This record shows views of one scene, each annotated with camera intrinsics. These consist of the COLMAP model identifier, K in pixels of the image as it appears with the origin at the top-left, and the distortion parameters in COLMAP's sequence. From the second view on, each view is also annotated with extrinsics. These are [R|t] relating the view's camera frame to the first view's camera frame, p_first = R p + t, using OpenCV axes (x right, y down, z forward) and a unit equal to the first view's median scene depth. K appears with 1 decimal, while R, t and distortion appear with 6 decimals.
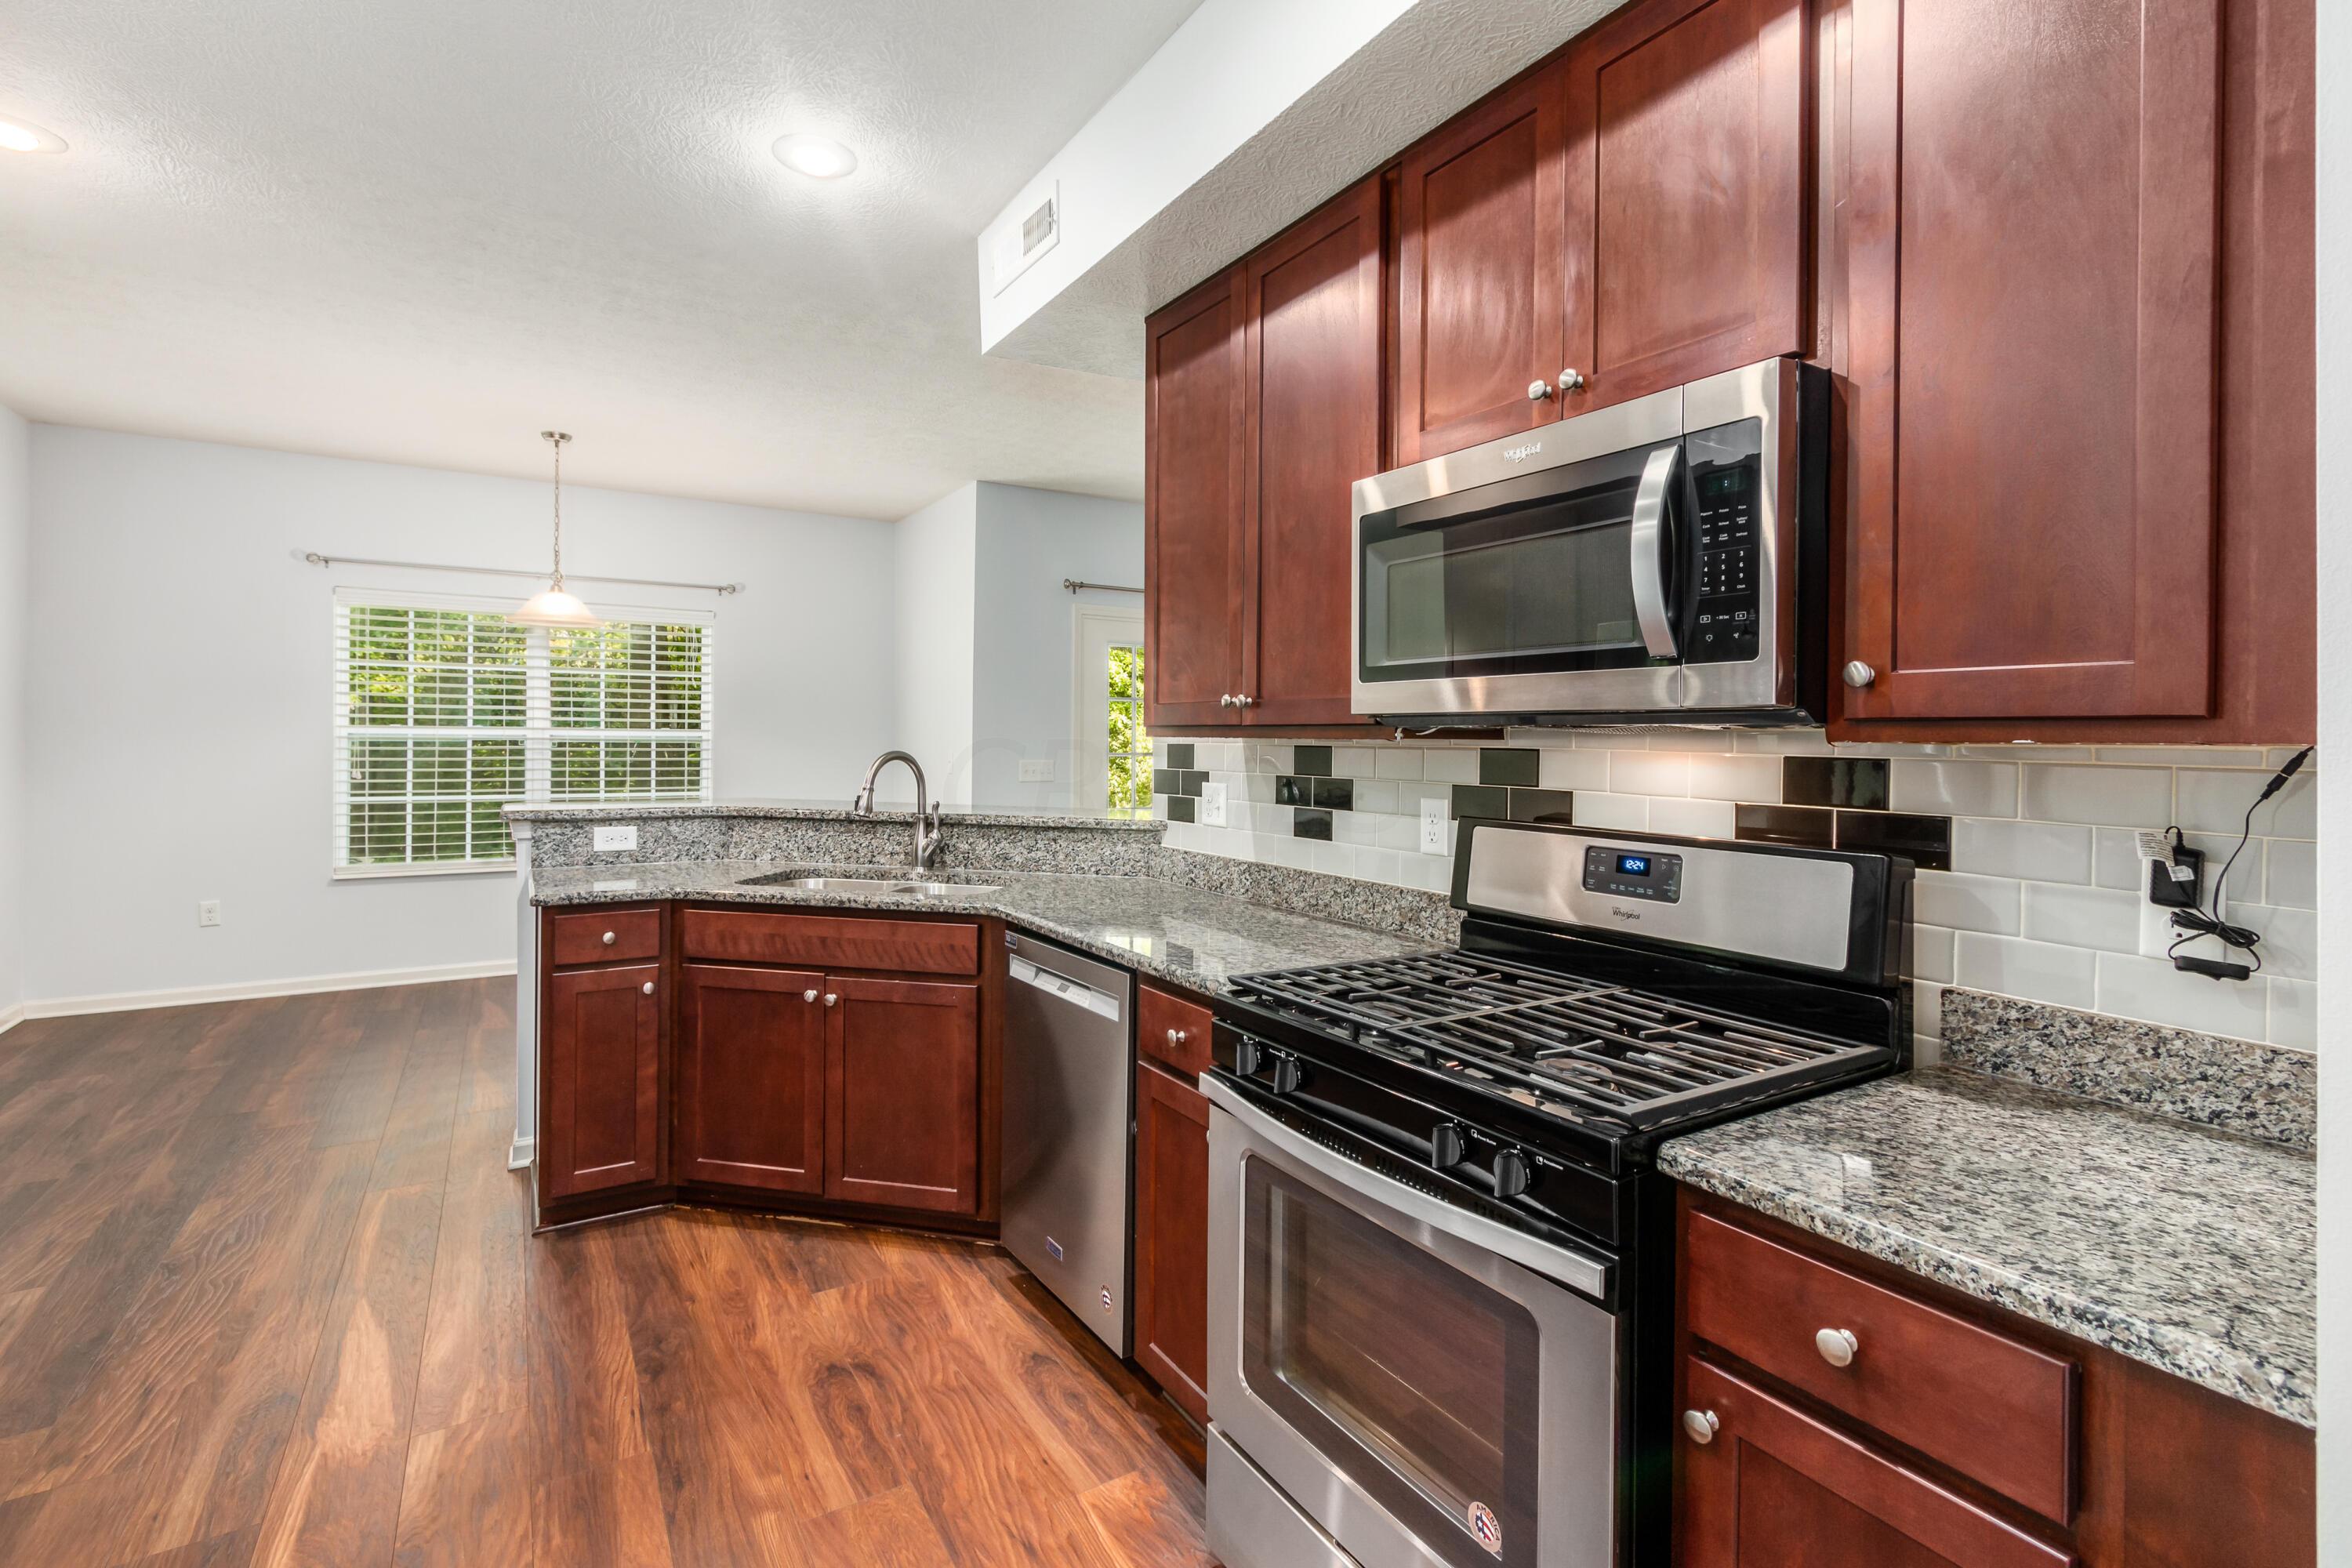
lens RADIAL K [[1088.6, 0, 1170.8], [0, 1088.6, 744.6], [0, 0, 1]] dist [0.008603, -0.002167]
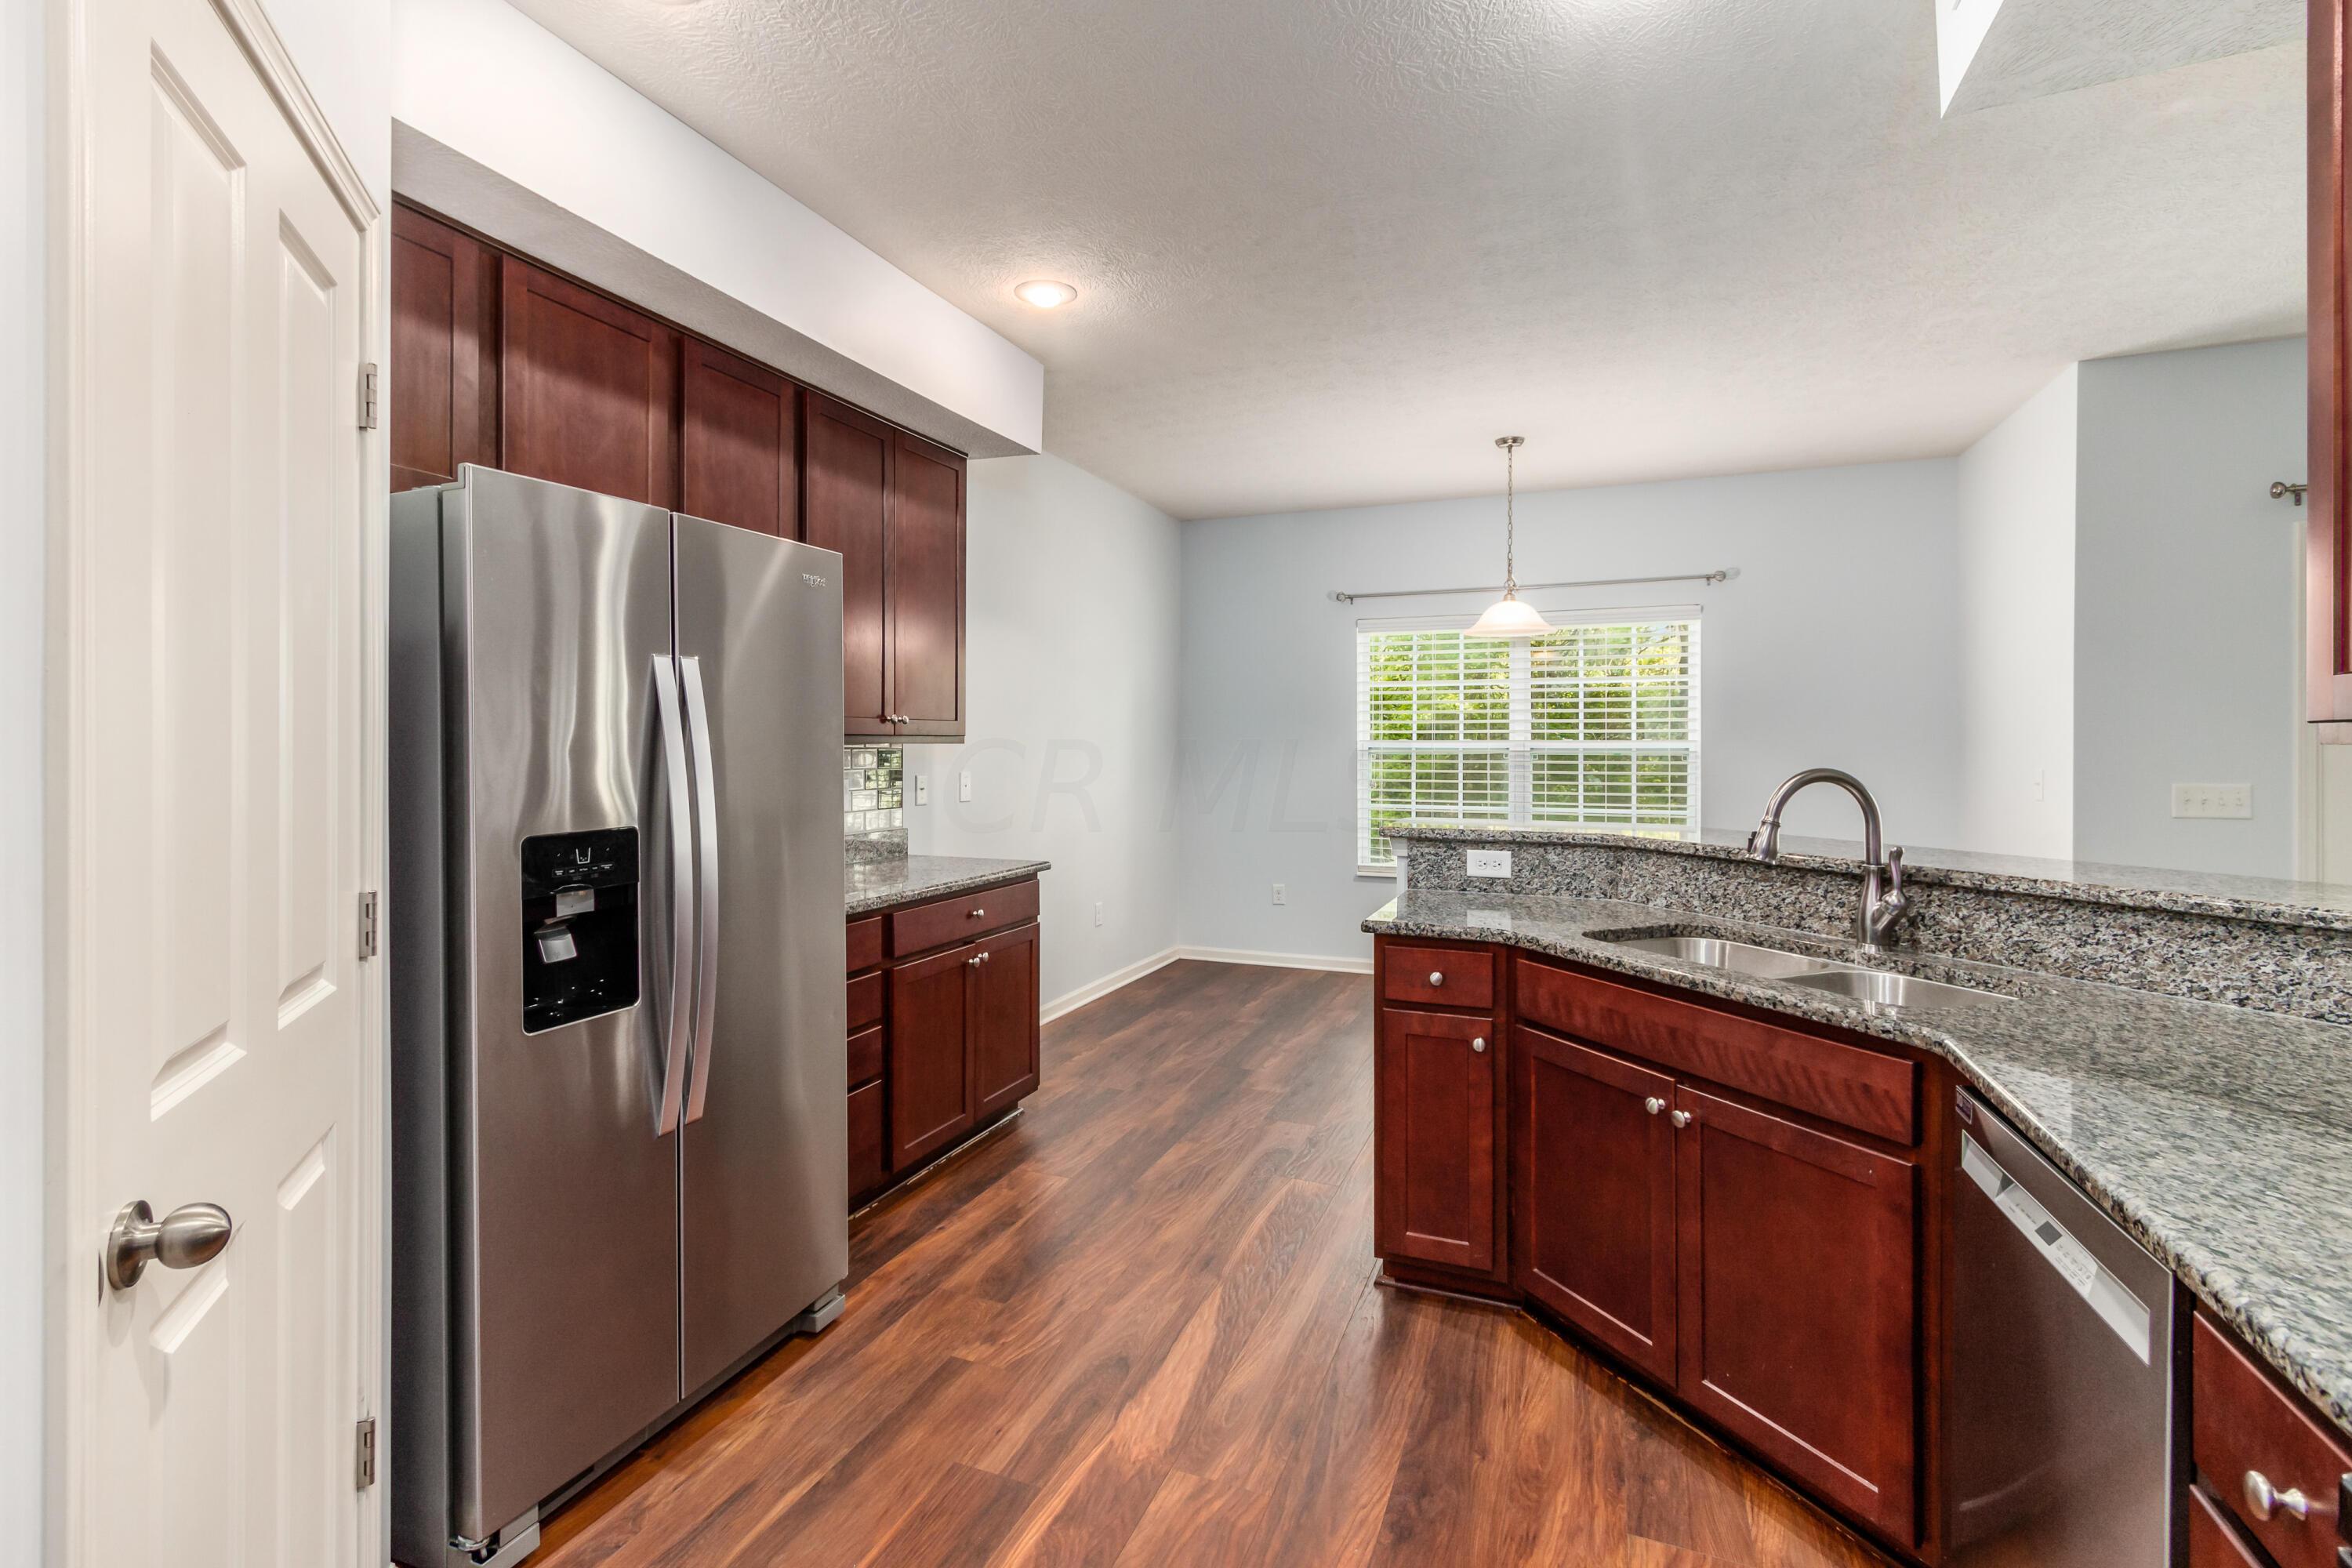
lens RADIAL K [[1088.6, 0, 1138.6], [0, 1088.6, 745.3], [0, 0, 1]] dist [0.008603, -0.002167]
pose [[0.581249, -0.008747, -0.813679, 0.062347], [0.000204, 0.999944, -0.010603, -0.001935], [0.813726, 0.005997, 0.581218, 0.289038]]
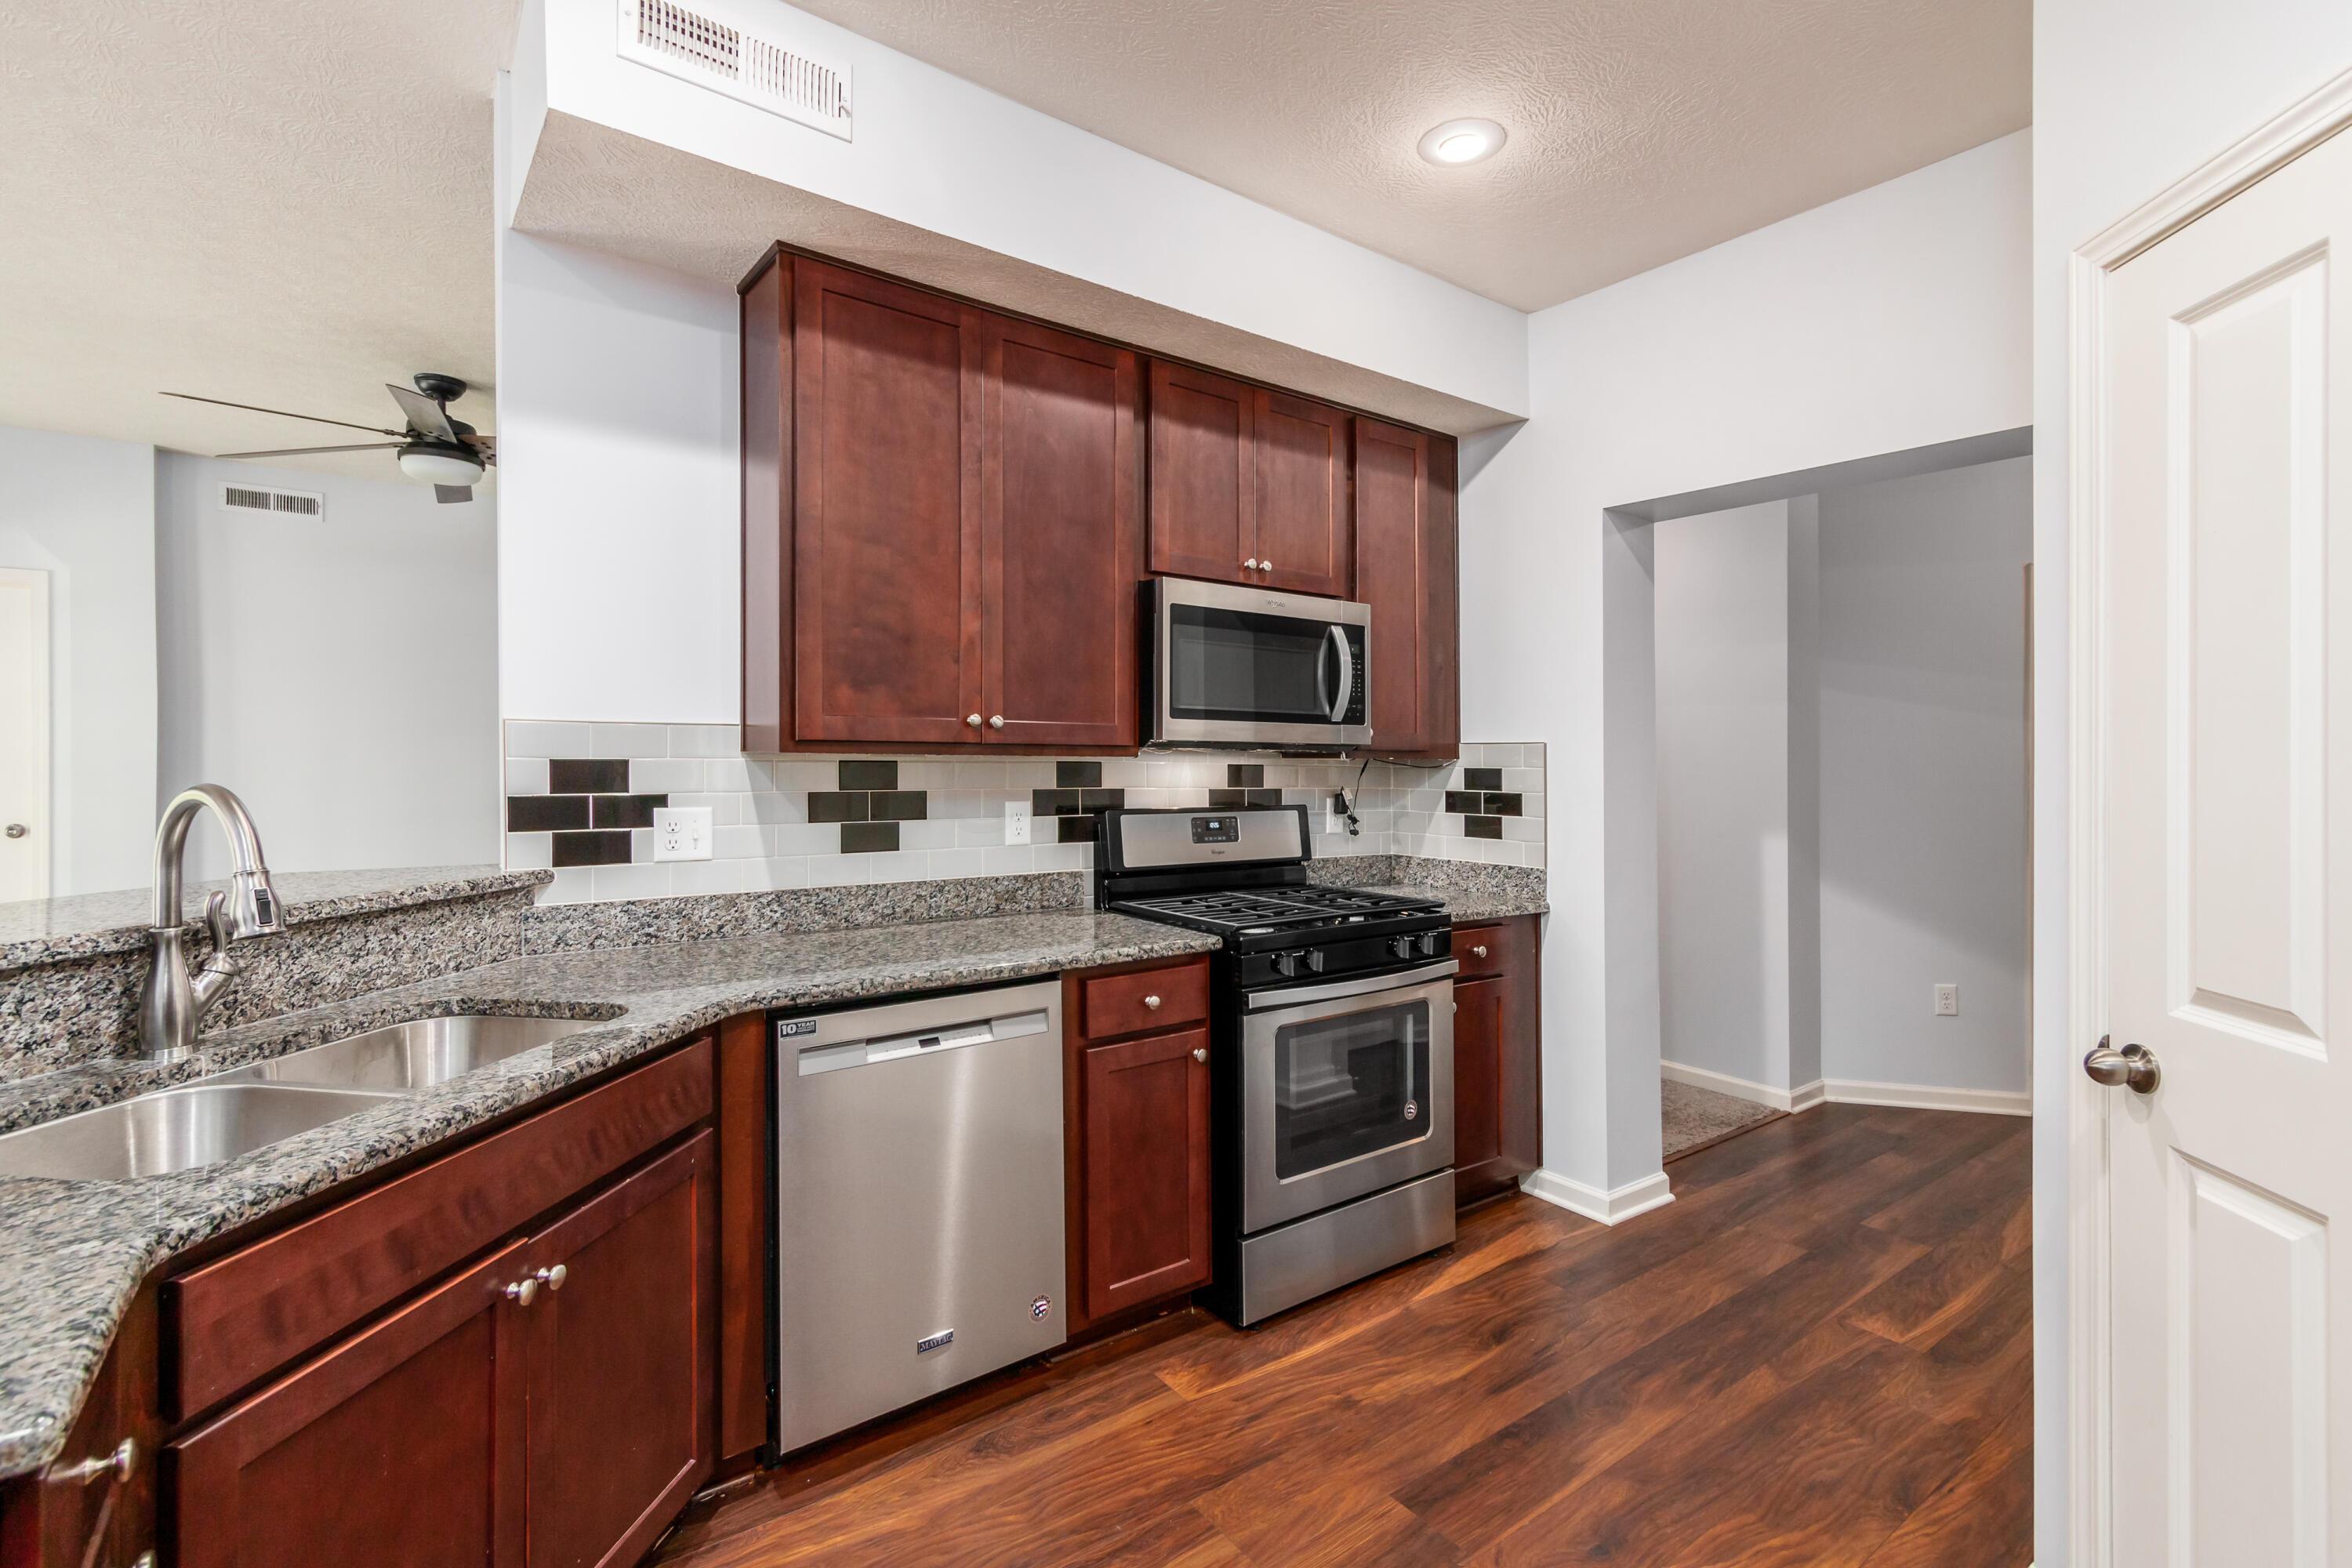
lens RADIAL K [[1088.6, 0, 1165.9], [0, 1088.6, 737.2], [0, 0, 1]] dist [0.008603, -0.002167]
pose [[-0.098767, 0.005596, 0.995095, -0.827068], [-0.007483, 0.999952, -0.006366, -0.014917], [-0.995082, -0.008075, -0.098720, 0.750606]]
